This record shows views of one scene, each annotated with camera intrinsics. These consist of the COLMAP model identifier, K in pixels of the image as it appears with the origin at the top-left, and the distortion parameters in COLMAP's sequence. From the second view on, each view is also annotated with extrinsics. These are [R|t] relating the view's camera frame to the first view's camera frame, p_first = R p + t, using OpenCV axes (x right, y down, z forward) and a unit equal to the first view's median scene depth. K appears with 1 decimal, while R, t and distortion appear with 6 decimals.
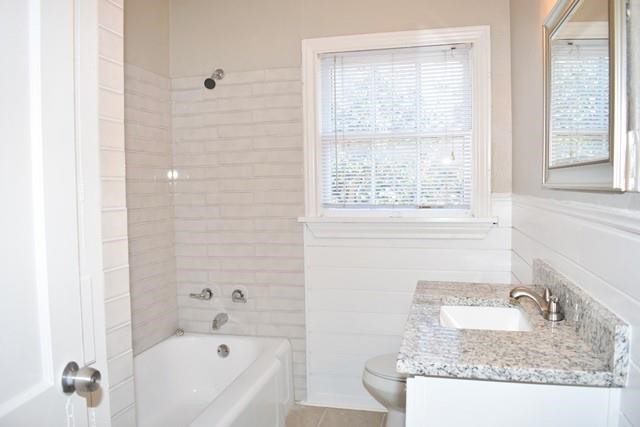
lens RADIAL K [[508.2, 0, 309.1], [0, 508.2, 213.0], [0, 0, 1]] dist [-0.094577, 0.001850]
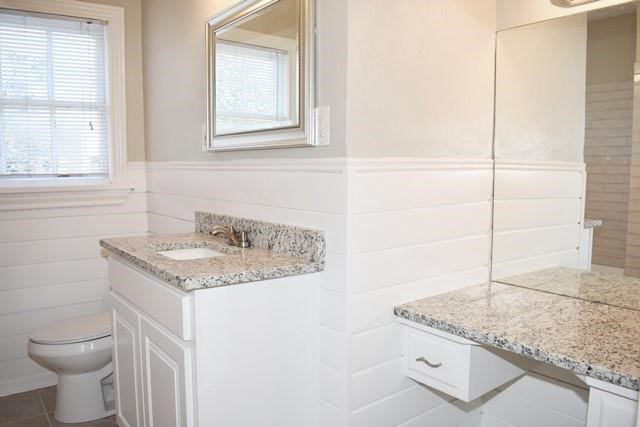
lens RADIAL K [[508.2, 0, 309.1], [0, 508.2, 213.0], [0, 0, 1]] dist [-0.094577, 0.001850]
pose [[0.634831, -0.060429, 0.770284, -0.445515], [0.036711, 0.998170, 0.048051, 0.064611], [-0.771778, -0.002226, 0.635888, -0.010509]]
